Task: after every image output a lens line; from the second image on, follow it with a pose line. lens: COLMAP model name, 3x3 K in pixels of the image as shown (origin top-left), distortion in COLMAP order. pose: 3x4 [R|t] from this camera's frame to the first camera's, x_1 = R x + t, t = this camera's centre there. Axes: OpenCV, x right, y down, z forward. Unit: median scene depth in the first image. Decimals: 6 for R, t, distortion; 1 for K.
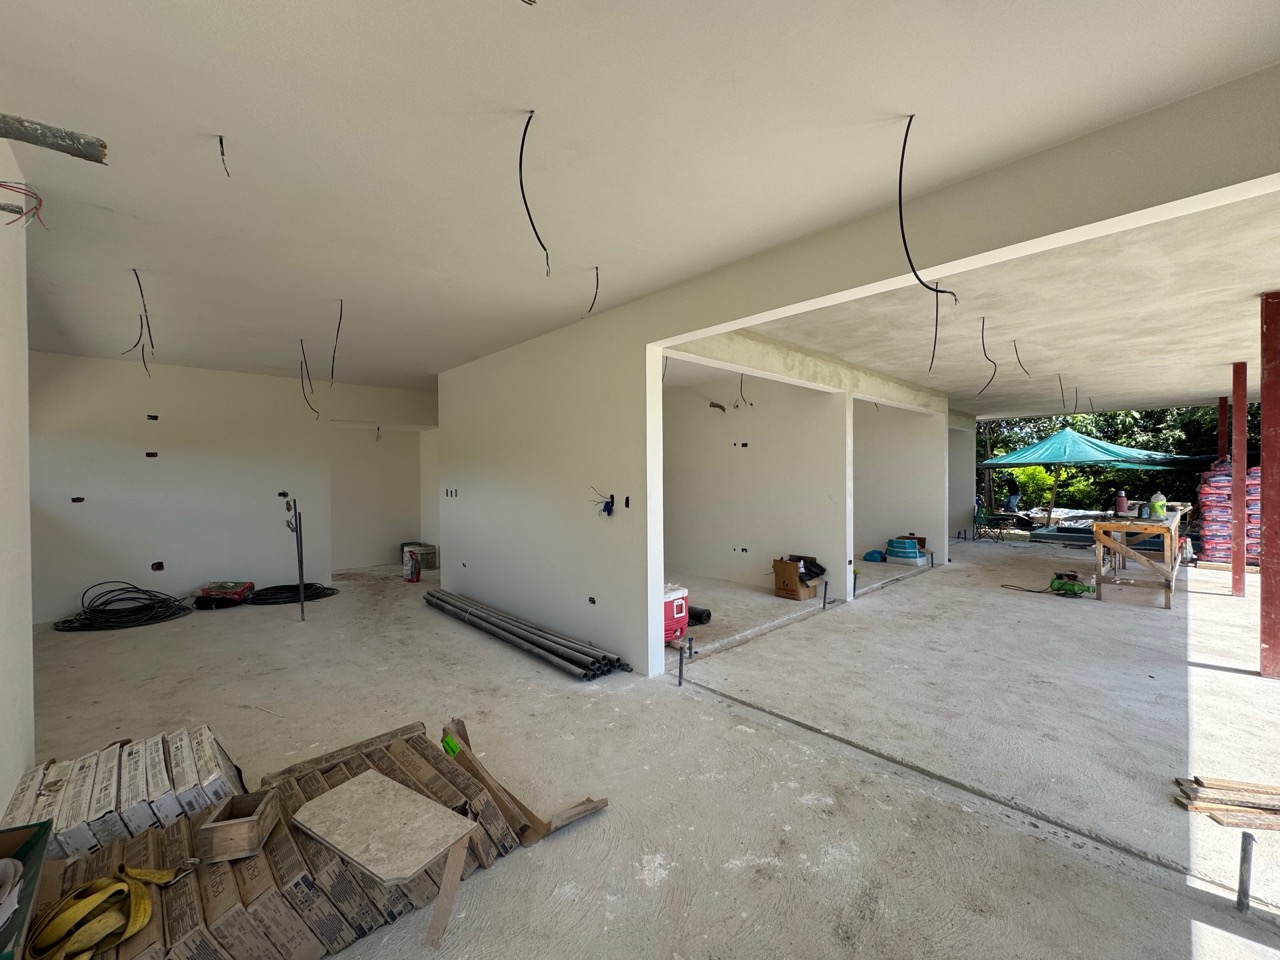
lens RADIAL K [[508.9, 0, 640.0], [0, 508.9, 480.0], [0, 0, 1]] dist [0.001757, 0.000046]
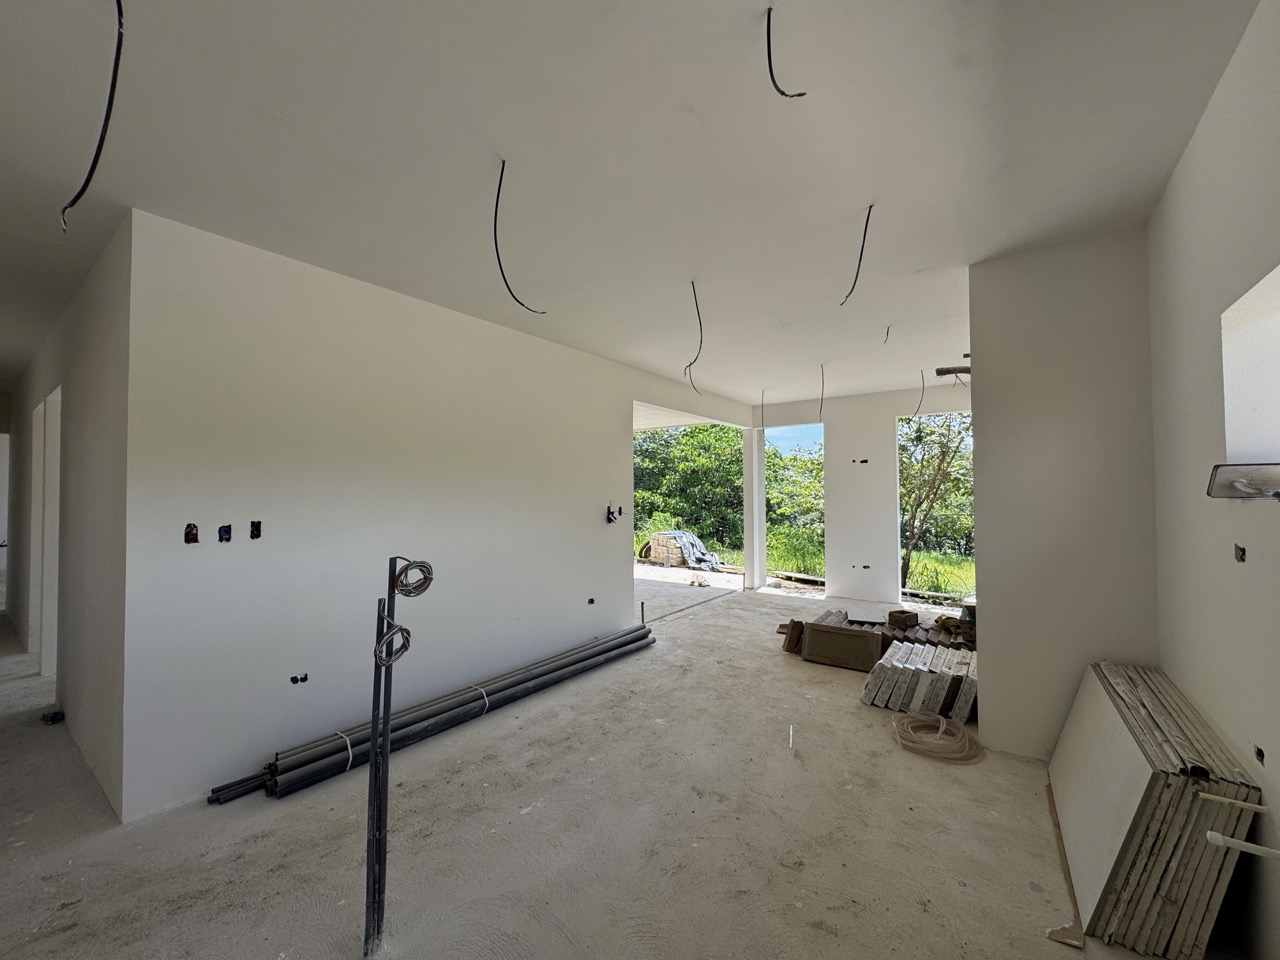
lens RADIAL K [[508.9, 0, 640.0], [0, 508.9, 480.0], [0, 0, 1]] dist [0.001757, 0.000046]
pose [[-0.184518, 0.030060, 0.982369, -1.342281], [0.005092, 0.999548, -0.029629, 0.003150], [-0.982816, -0.000465, -0.184587, 1.203182]]
